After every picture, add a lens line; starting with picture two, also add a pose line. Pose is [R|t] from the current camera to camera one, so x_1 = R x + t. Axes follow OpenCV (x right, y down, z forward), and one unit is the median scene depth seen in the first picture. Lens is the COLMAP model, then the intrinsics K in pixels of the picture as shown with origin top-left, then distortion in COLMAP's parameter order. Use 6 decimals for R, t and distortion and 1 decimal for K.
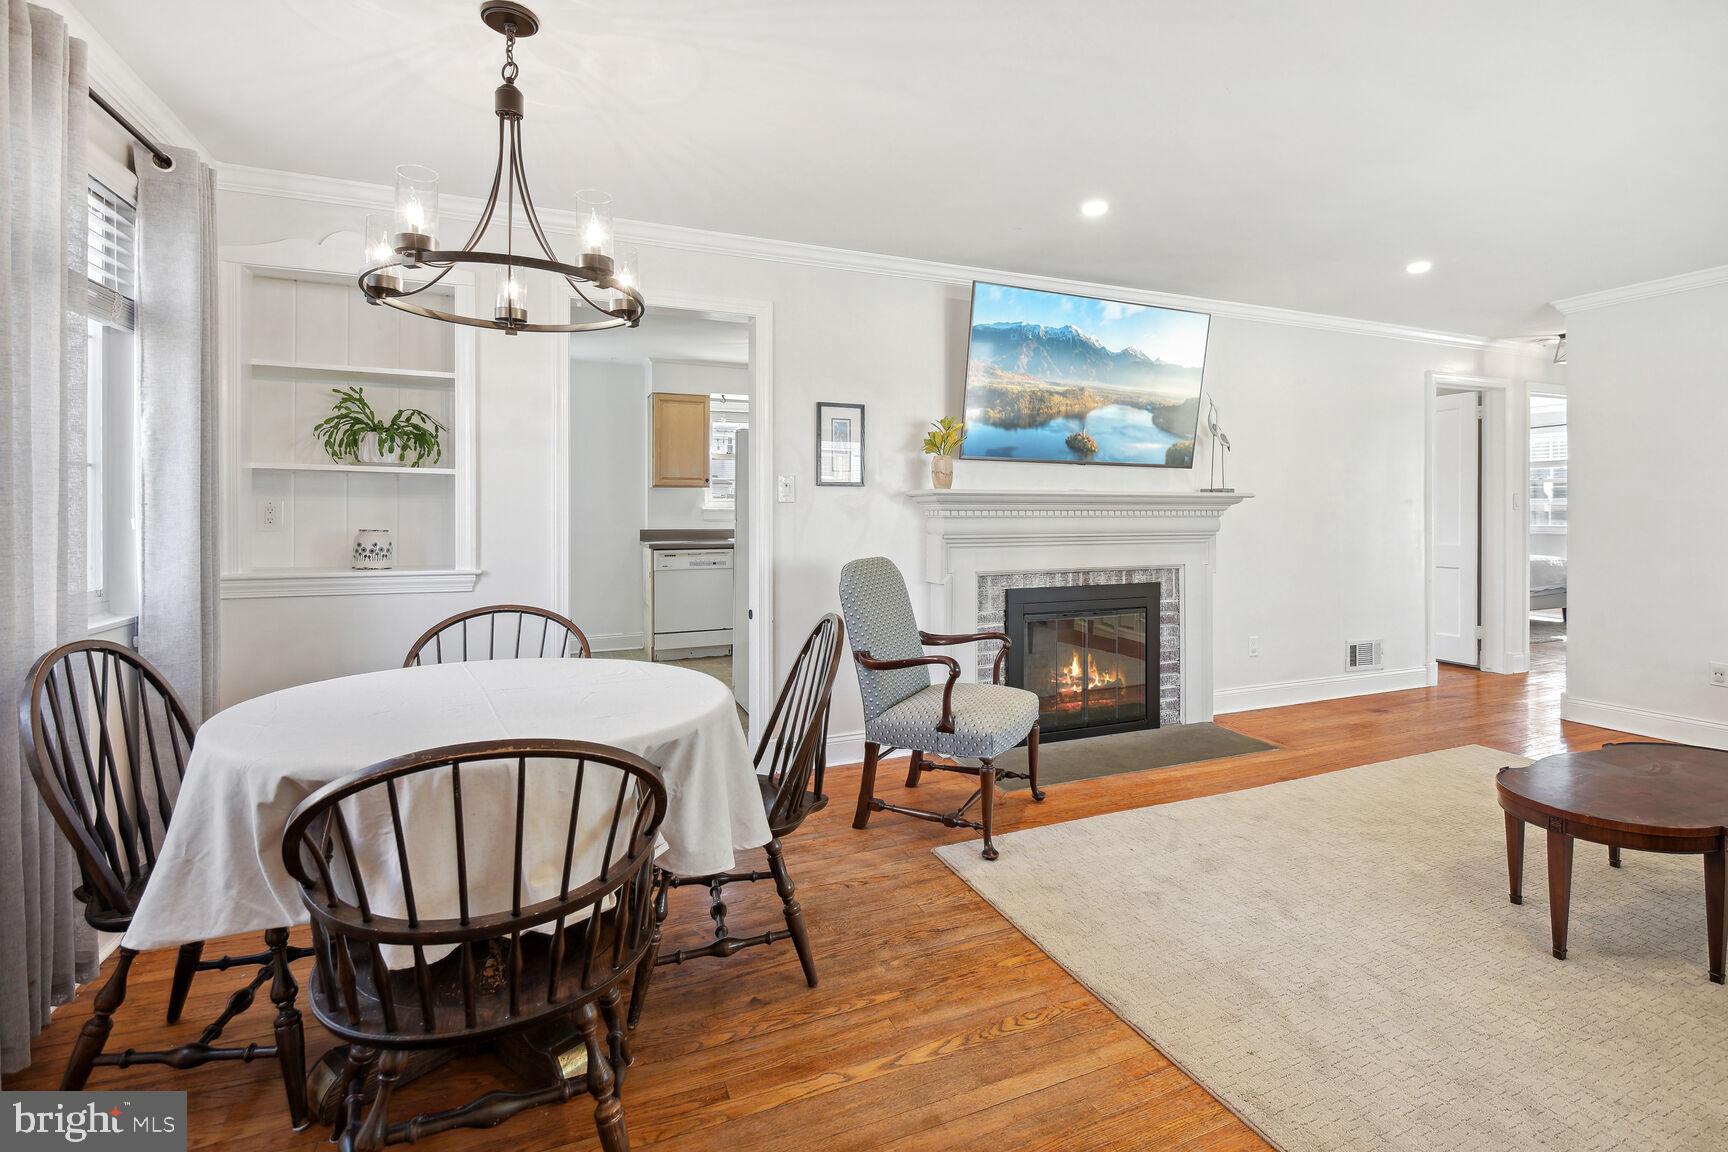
lens RADIAL K [[804.0, 0, 886.2], [0, 804.0, 519.2], [0, 0, 1]] dist [0.033321, -0.036462]
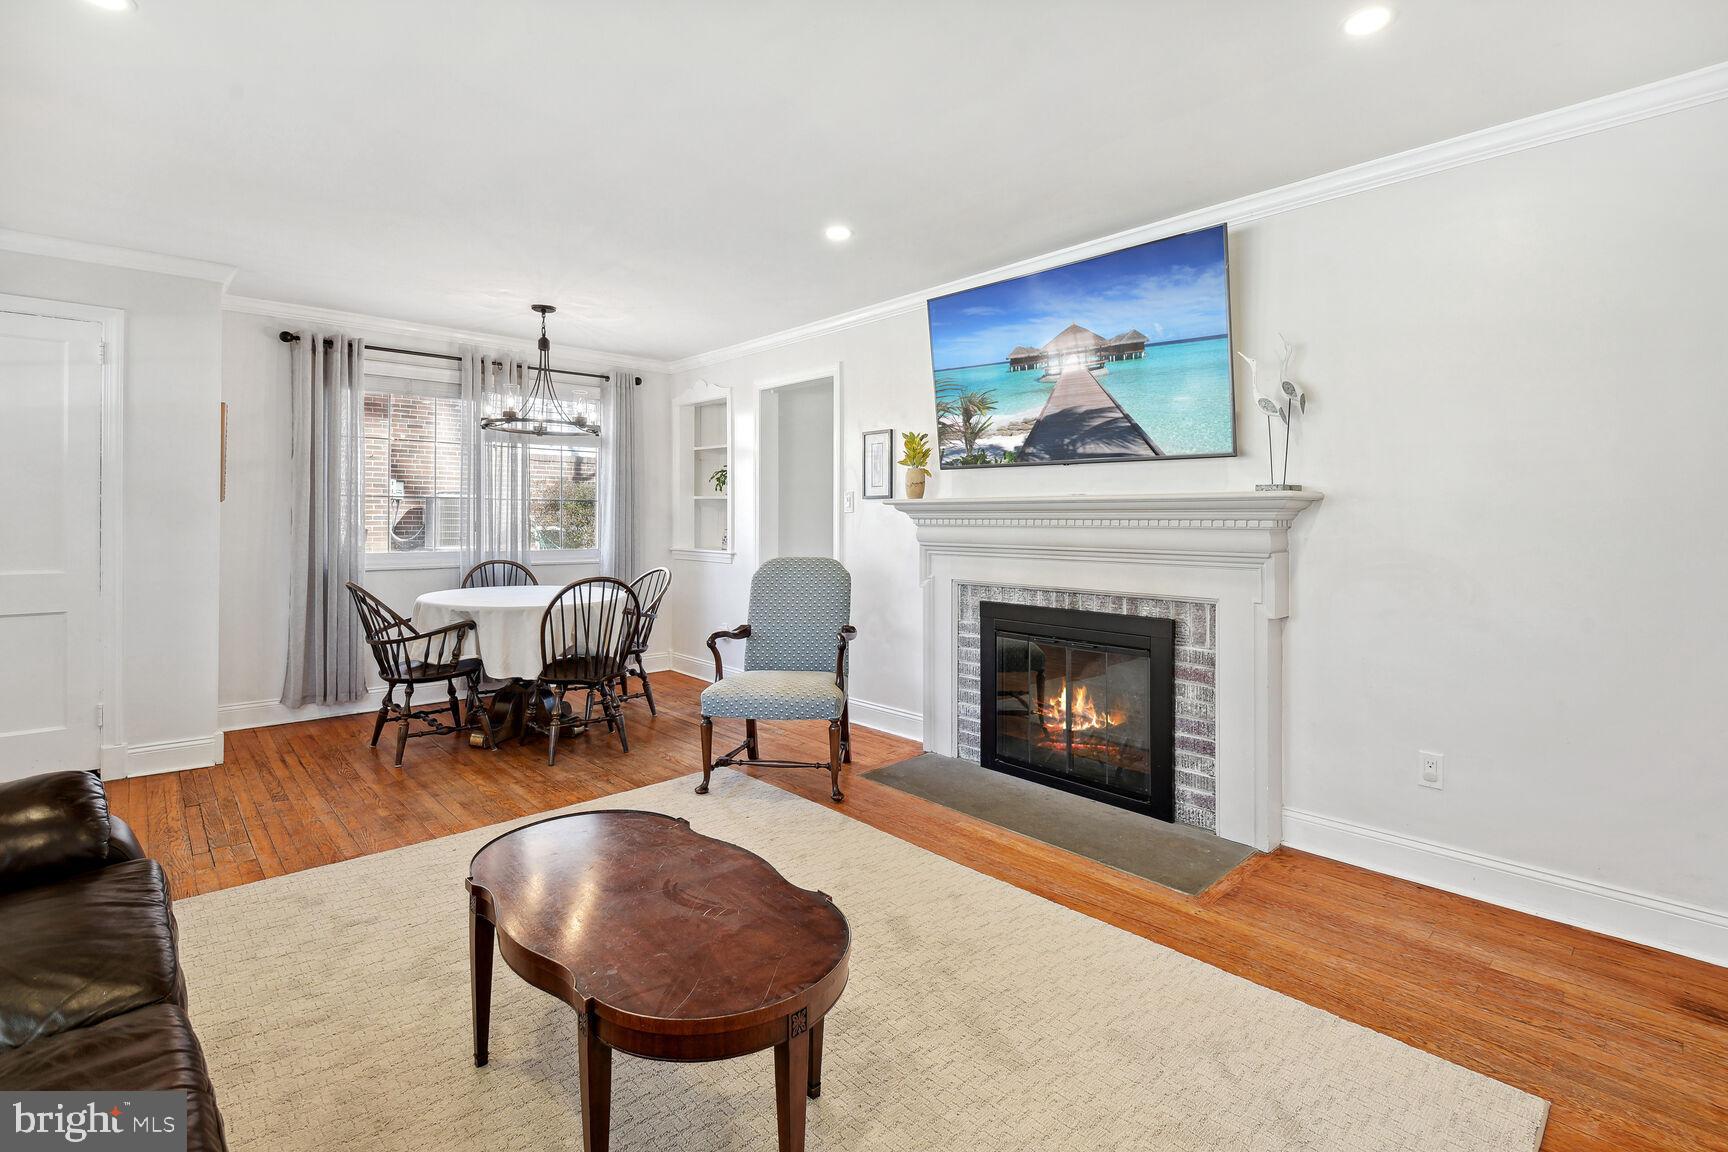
lens RADIAL K [[777.8, 0, 862.0], [0, 777.8, 523.4], [0, 0, 1]] dist [0.009004, -0.000650]
pose [[0.337506, 0.006011, -0.941304, 0.937680], [-0.013927, 0.999902, 0.001391, -0.004873], [0.941220, 0.012640, 0.337557, 0.526209]]
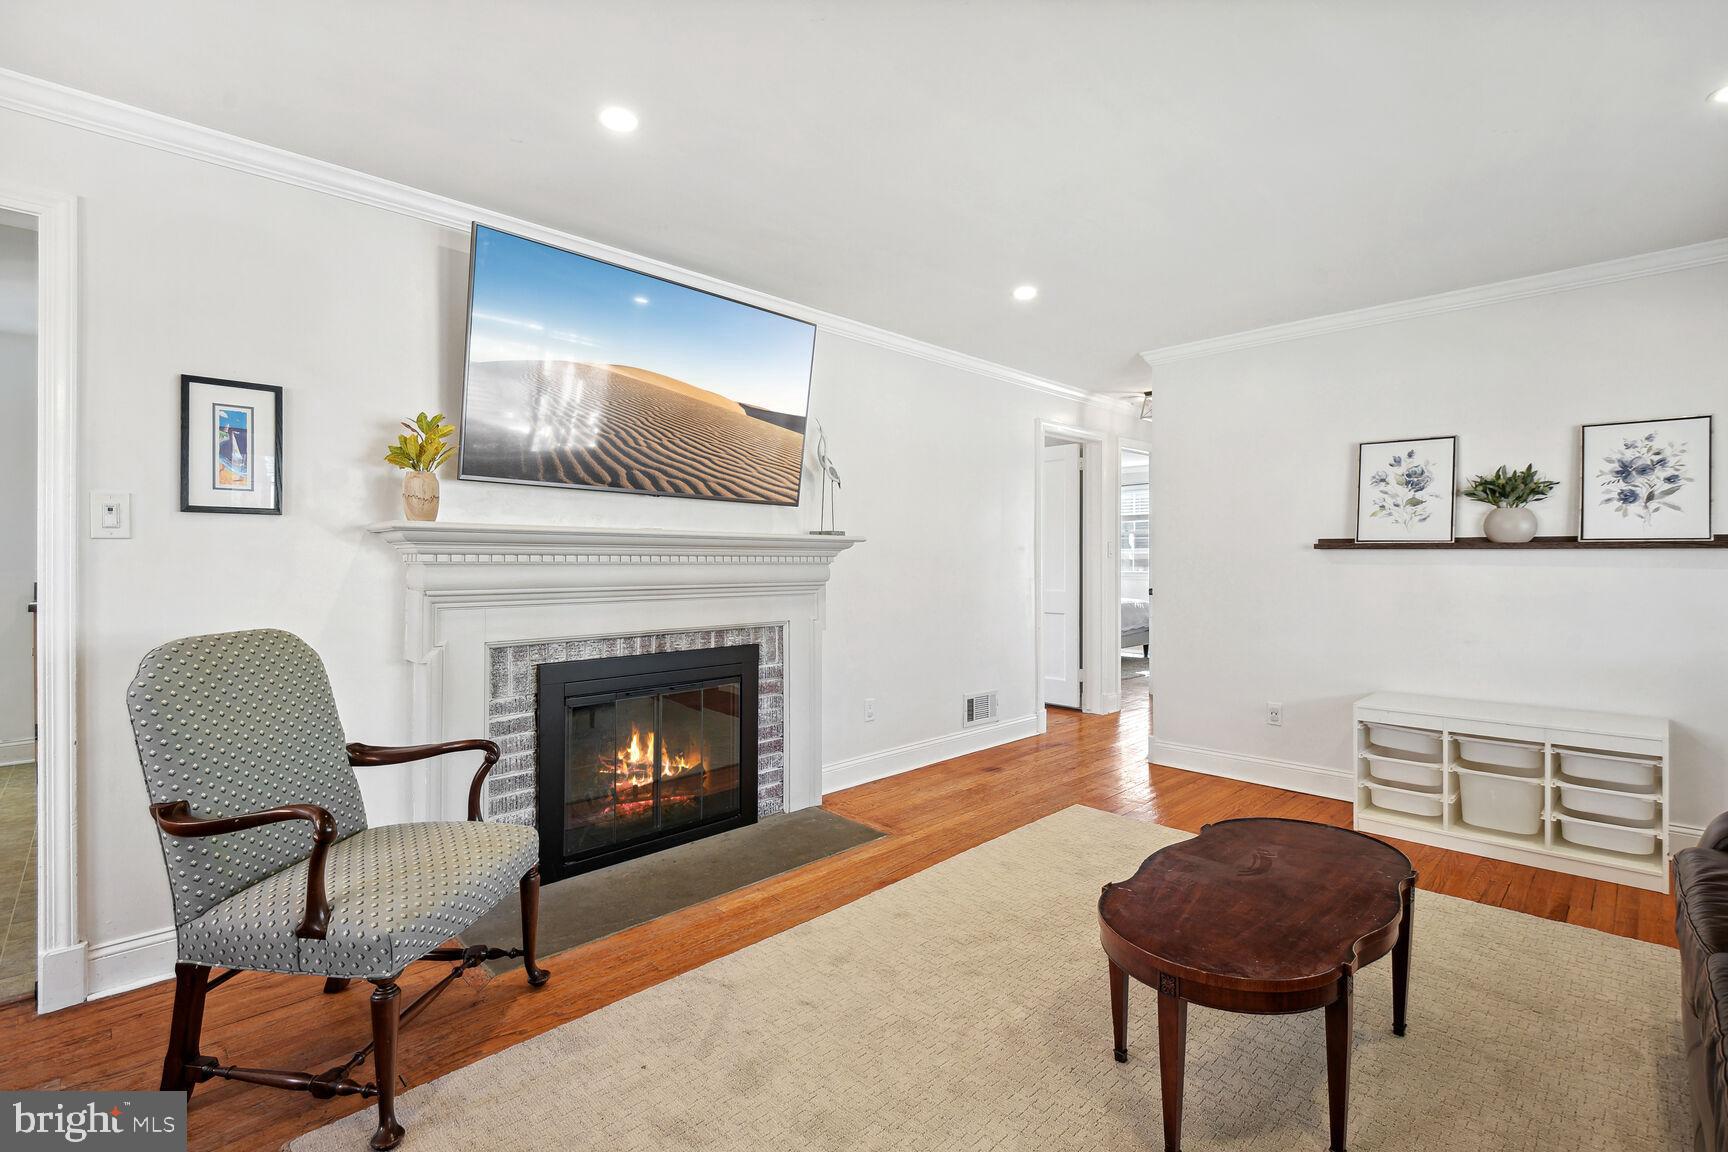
lens RADIAL K [[788.1, 0, 887.6], [0, 788.1, 557.7], [0, 0, 1]] dist [0.008354, -0.000980]
pose [[0.924856, 0.004895, 0.380285, 0.162544], [-0.001129, 0.999948, -0.010126, -0.001407], [-0.380315, 0.008936, 0.924814, 0.218055]]
